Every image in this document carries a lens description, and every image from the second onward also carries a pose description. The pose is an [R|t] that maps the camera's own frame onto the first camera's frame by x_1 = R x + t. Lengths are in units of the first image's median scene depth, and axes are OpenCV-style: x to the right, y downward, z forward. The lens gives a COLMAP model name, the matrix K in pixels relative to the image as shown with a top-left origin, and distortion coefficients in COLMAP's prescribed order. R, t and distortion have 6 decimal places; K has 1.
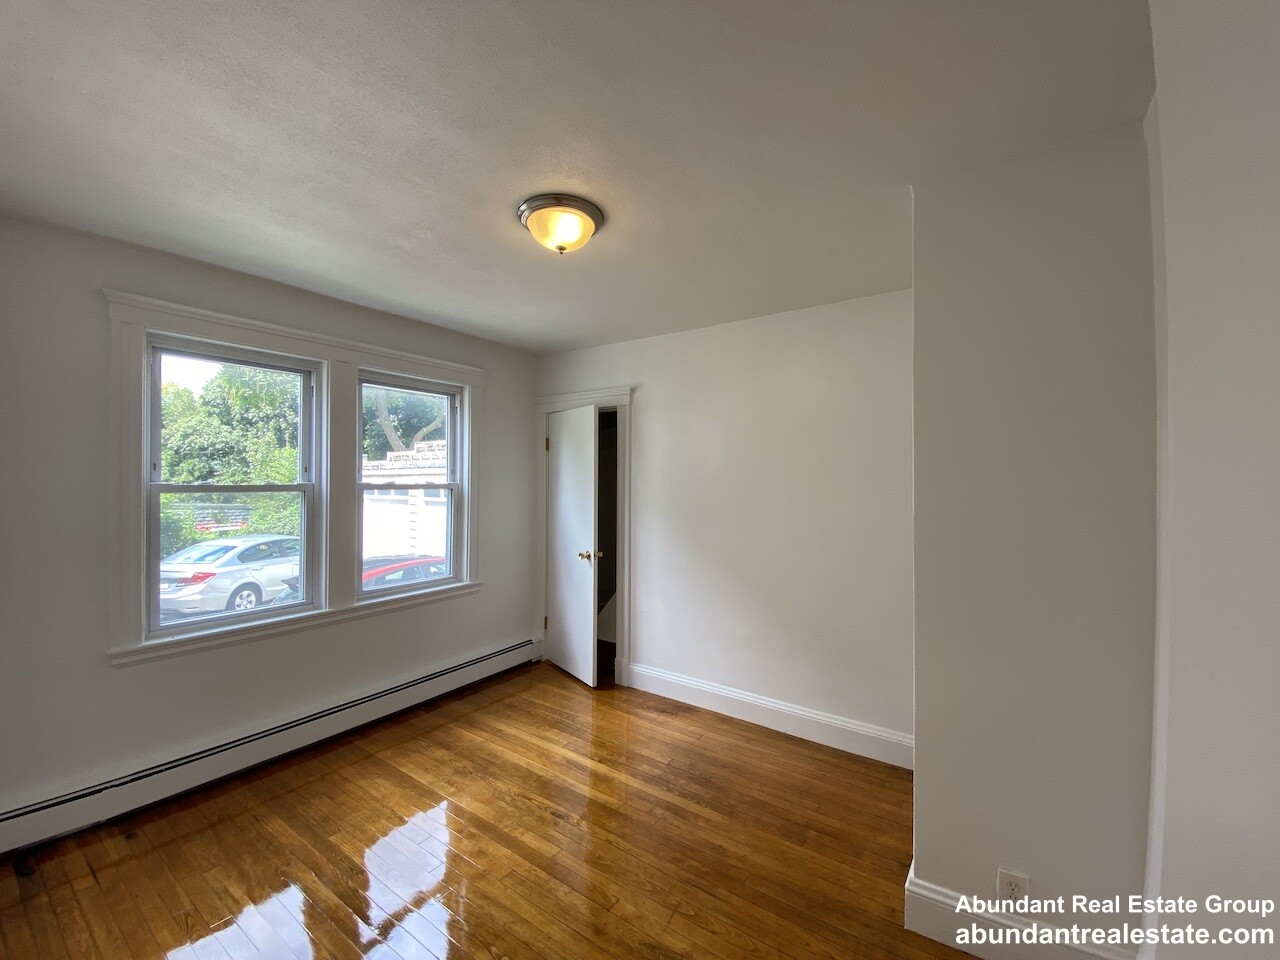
lens RADIAL K [[522.5, 0, 631.1], [0, 522.5, 491.4], [0, 0, 1]] dist [0.002964, -0.011764]
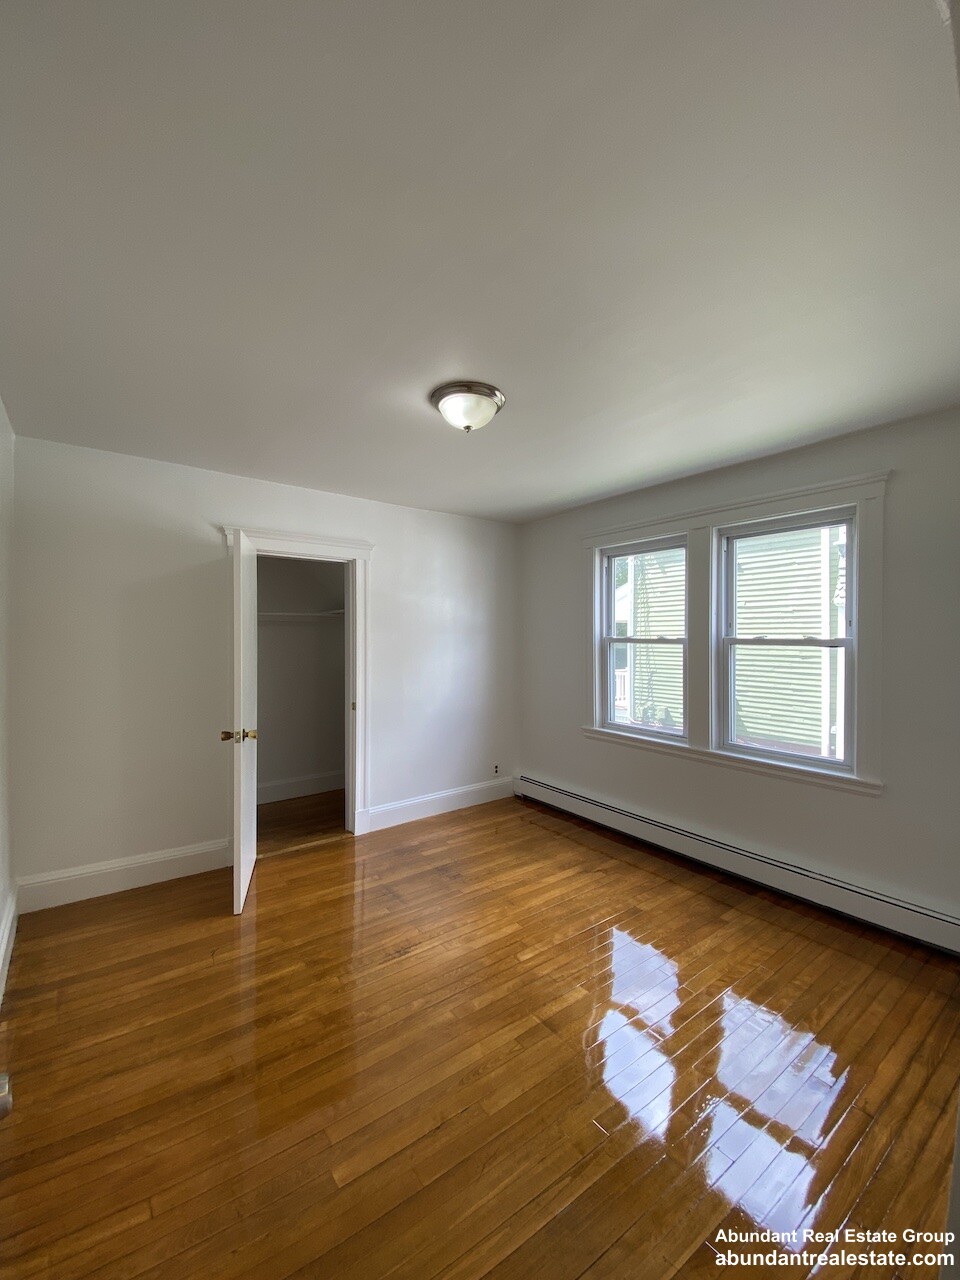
lens RADIAL K [[522.5, 0, 474.0], [0, 522.5, 632.1], [0, 0, 1]] dist [0.002964, -0.011764]
pose [[-0.321105, -0.000154, -0.947044, 0.598361], [-0.008676, 0.999958, 0.002780, -0.022904], [0.947004, 0.009109, -0.321093, 0.818419]]
